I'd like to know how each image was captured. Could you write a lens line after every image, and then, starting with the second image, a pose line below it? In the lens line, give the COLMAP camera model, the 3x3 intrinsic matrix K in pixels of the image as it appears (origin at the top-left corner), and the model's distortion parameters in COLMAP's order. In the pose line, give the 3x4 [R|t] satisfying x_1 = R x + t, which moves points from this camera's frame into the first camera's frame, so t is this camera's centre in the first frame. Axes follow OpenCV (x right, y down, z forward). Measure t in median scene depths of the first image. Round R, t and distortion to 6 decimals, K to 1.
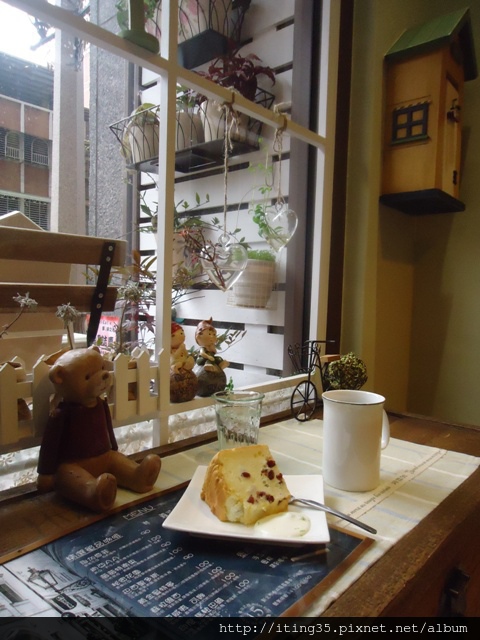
lens RADIAL K [[443.4, 0, 239.2], [0, 443.4, 321.4], [0, 0, 1]] dist [-0.011429, 0.012623]
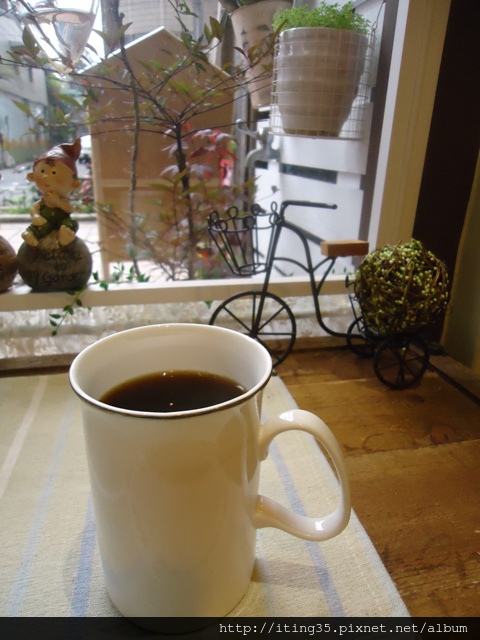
lens RADIAL K [[443.4, 0, 239.9], [0, 443.4, 319.0], [0, 0, 1]] dist [-0.011429, 0.012623]
pose [[0.824818, 0.198461, -0.529422, 0.374905], [-0.039221, 0.954199, 0.296591, 0.032505], [0.564036, -0.223869, 0.794825, 0.650865]]
